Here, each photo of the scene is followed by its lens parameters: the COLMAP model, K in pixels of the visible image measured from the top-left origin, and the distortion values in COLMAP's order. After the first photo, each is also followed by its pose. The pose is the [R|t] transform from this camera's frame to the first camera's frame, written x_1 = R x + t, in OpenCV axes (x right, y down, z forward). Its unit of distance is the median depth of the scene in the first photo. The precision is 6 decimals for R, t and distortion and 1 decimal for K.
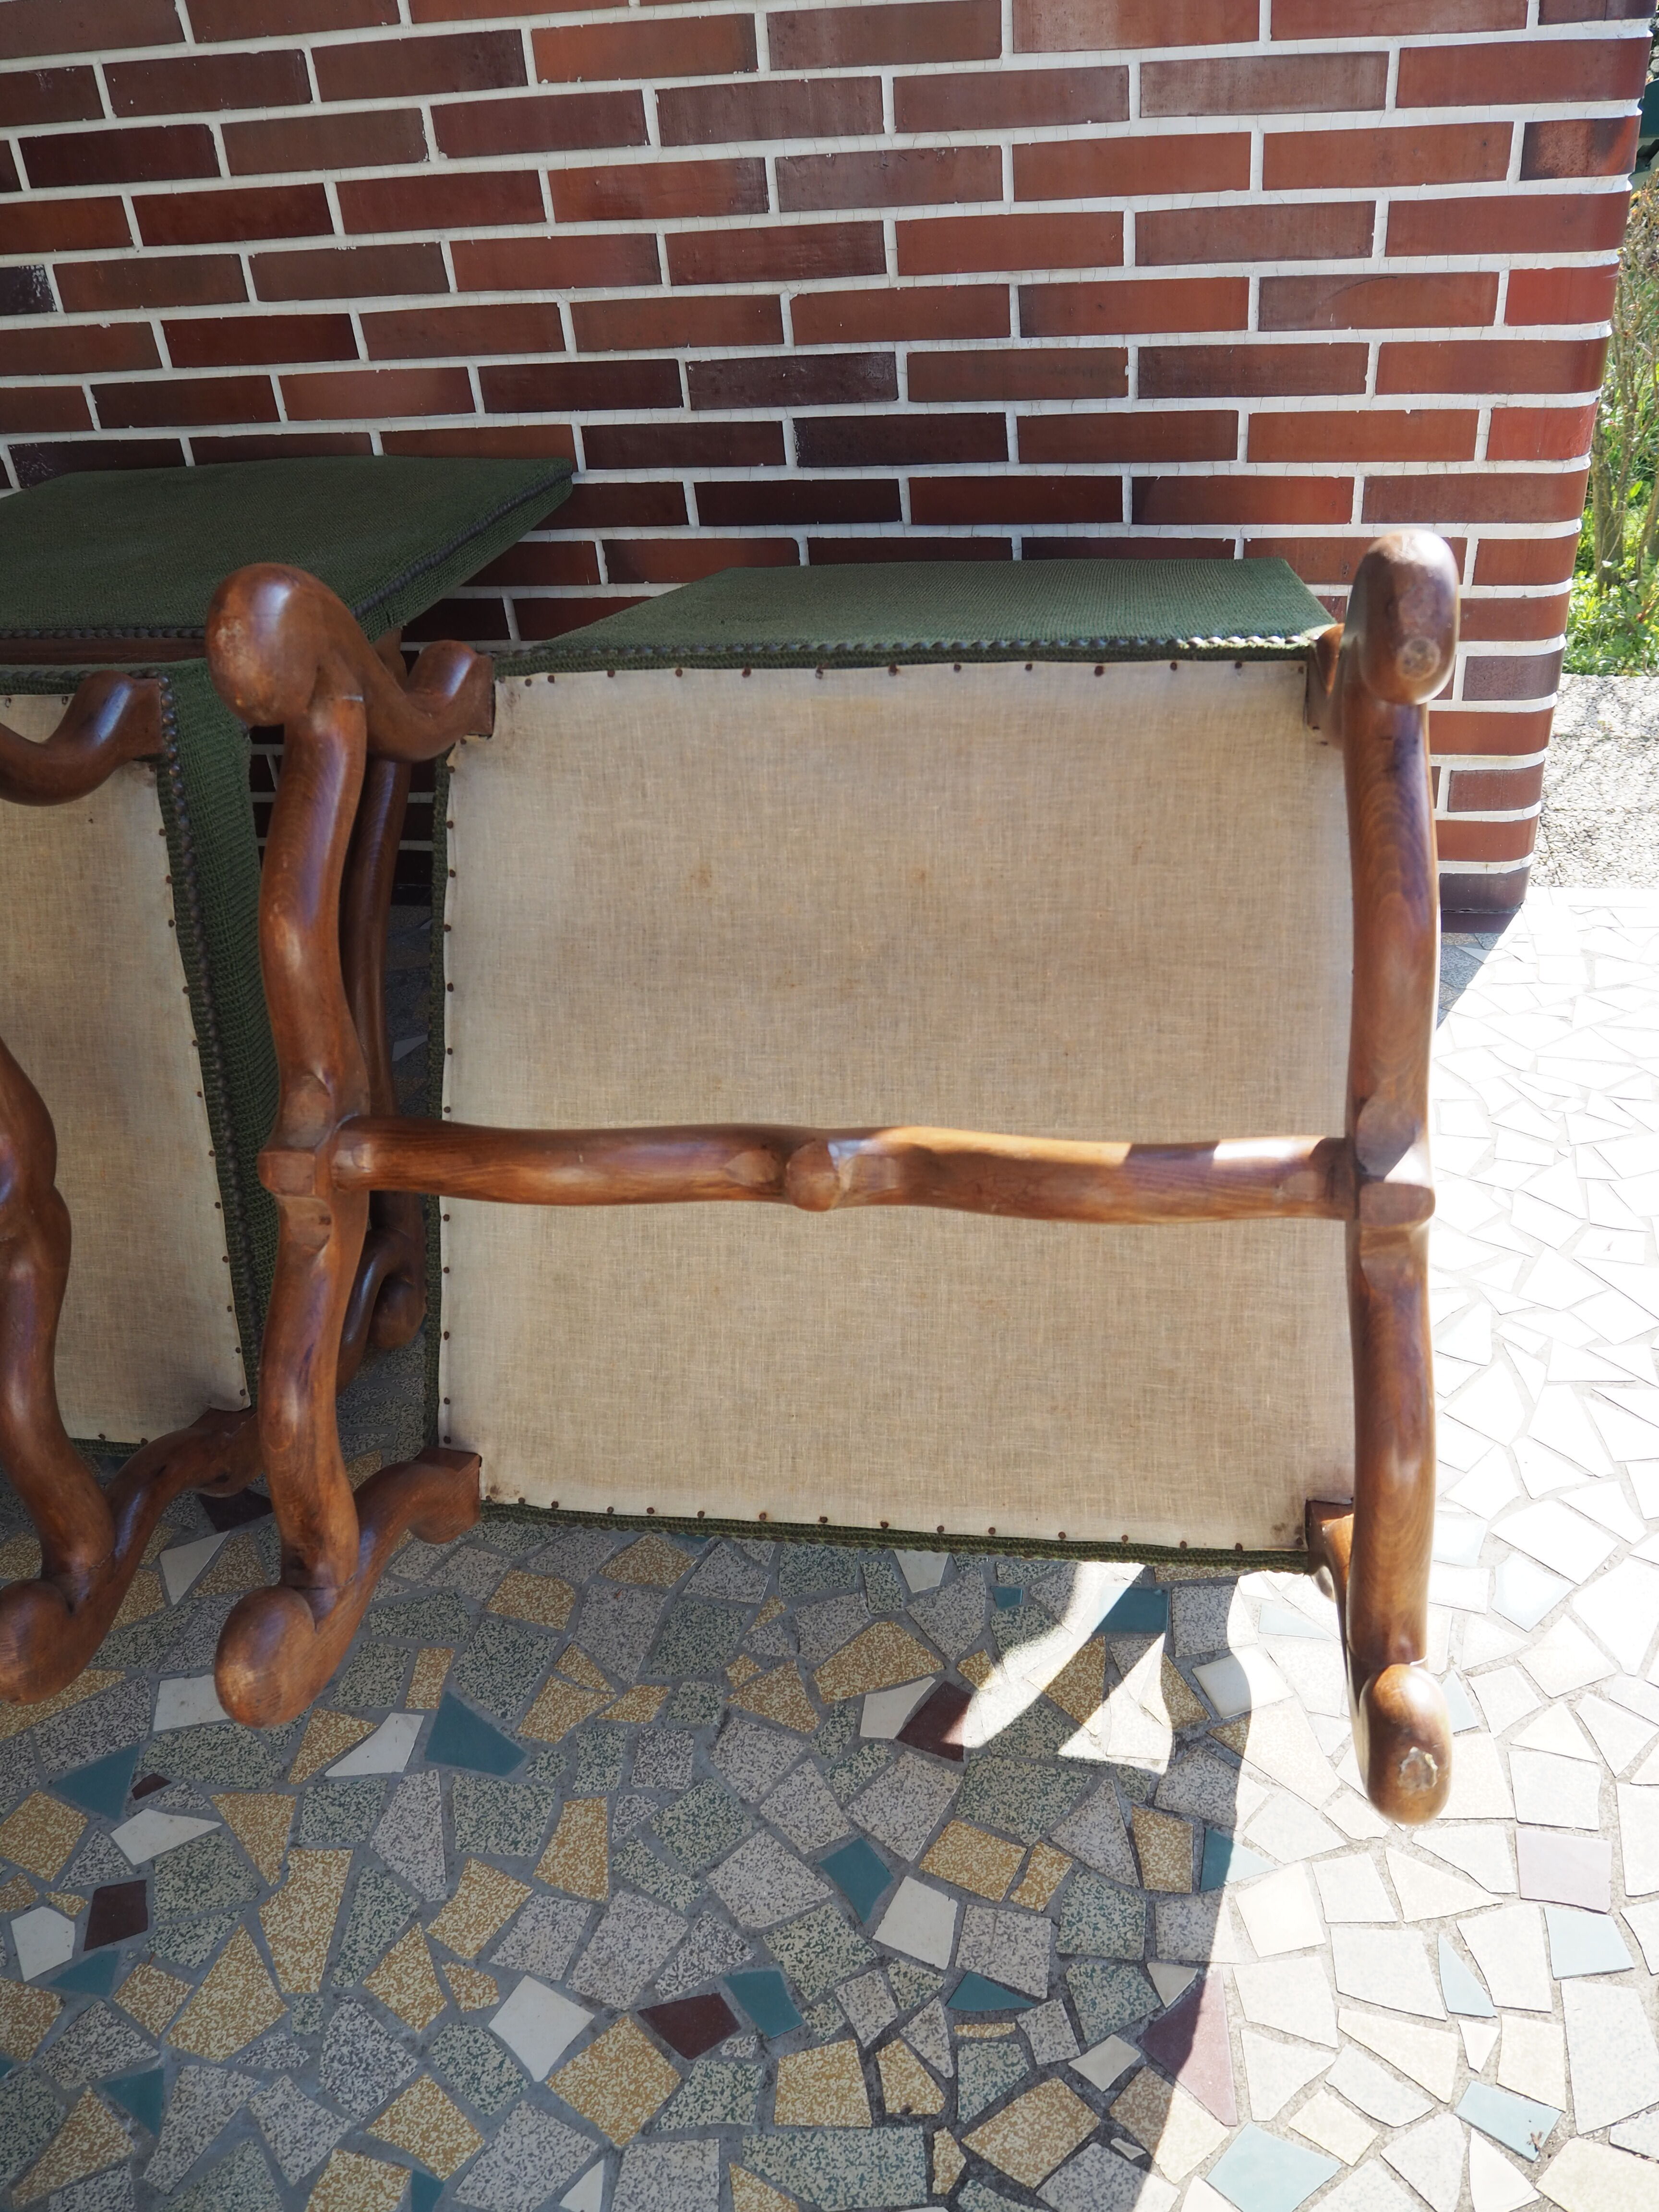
lens RADIAL K [[1843.7, 0, 813.4], [0, 1843.7, 1109.9], [0, 0, 1]] dist [-0.057404, 0.023512]
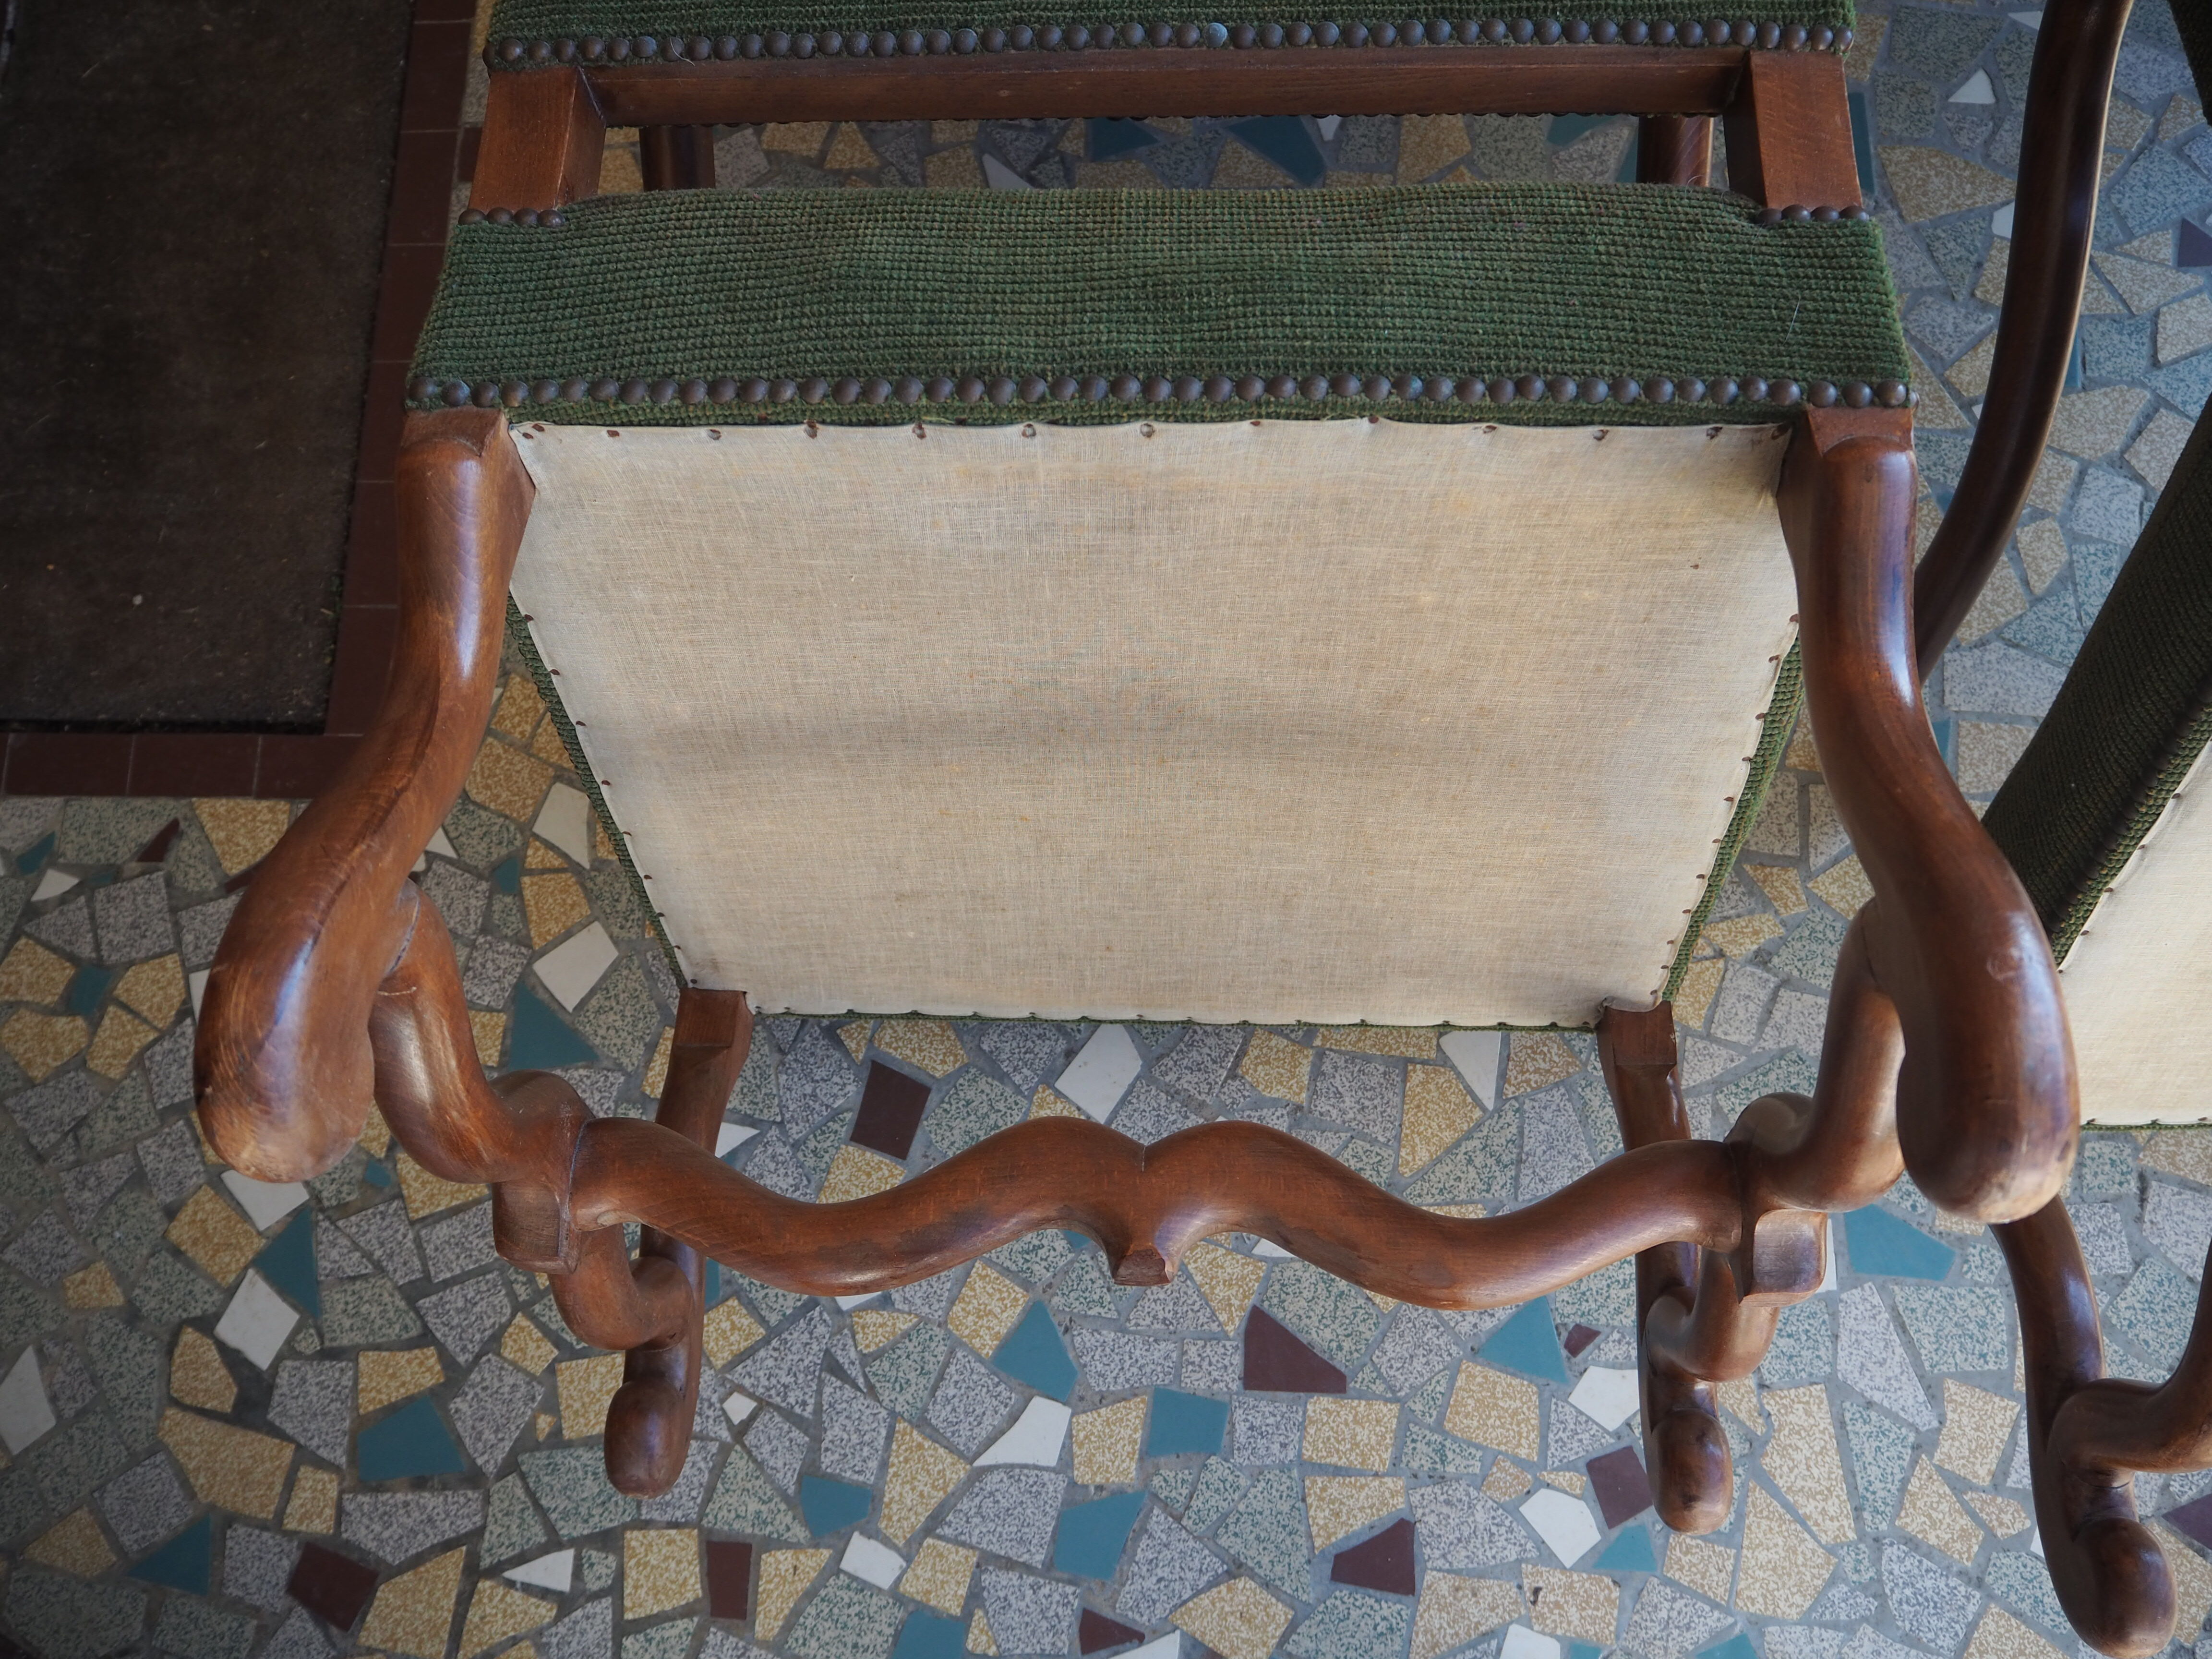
lens RADIAL K [[1843.7, 0, 1091.5], [0, 1843.7, 838.6], [0, 0, 1]] dist [-0.057404, 0.023512]
pose [[0.987427, -0.153226, 0.038860, -0.635524], [0.086043, 0.727199, 0.681013, -0.528241], [-0.132608, -0.669107, 0.731240, 0.507674]]
